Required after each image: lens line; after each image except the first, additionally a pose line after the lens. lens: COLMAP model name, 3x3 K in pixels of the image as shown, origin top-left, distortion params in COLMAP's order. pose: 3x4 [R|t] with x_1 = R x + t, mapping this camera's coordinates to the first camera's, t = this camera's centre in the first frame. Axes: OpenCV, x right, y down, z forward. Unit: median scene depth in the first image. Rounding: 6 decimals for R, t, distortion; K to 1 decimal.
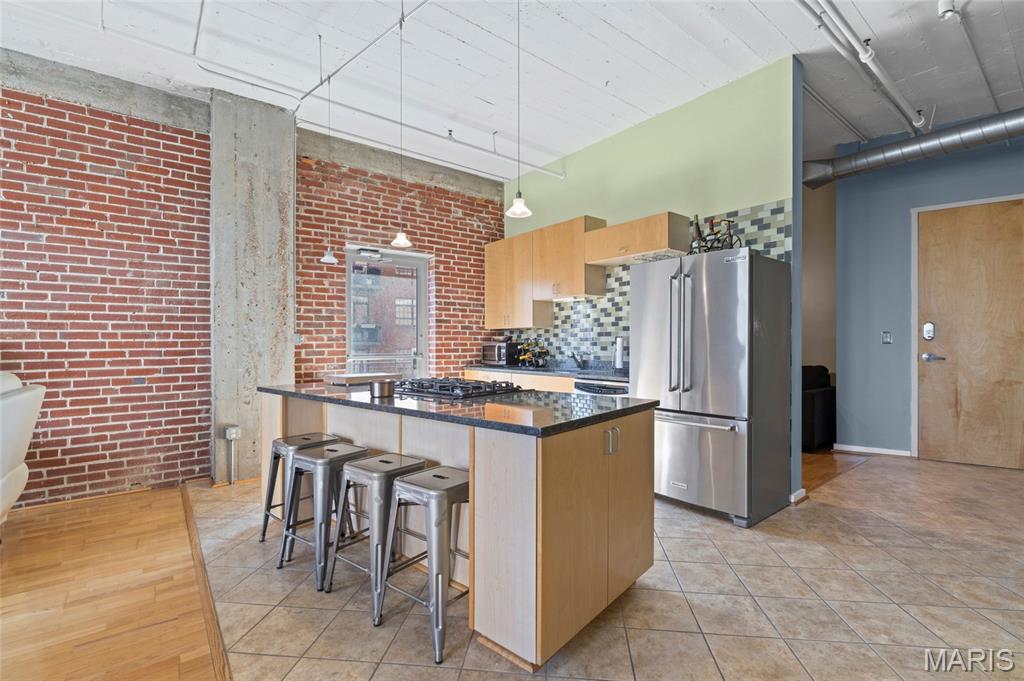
lens RADIAL K [[459.1, 0, 515.1], [0, 459.1, 342.4], [0, 0, 1]] dist [-0.001117, 0.000694]
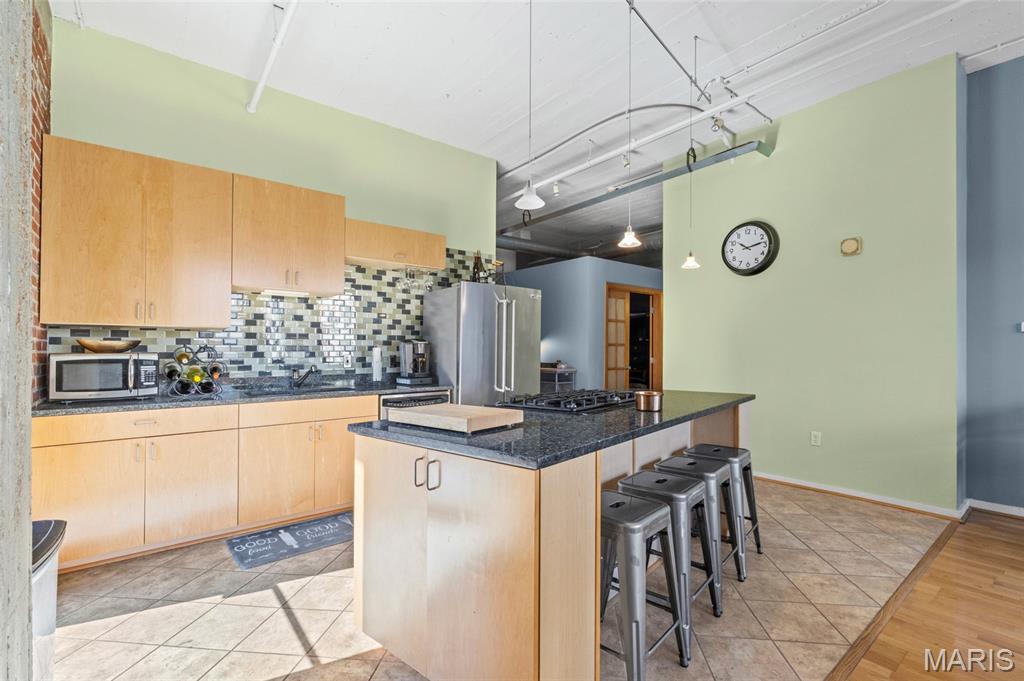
lens RADIAL K [[459.1, 0, 519.5], [0, 459.1, 348.7], [0, 0, 1]] dist [-0.001117, 0.000694]
pose [[-0.003648, 0.012617, 0.999914, -0.749638], [0.005801, 0.999904, -0.012596, 0.006400], [-0.999977, 0.005755, -0.003721, 0.785370]]
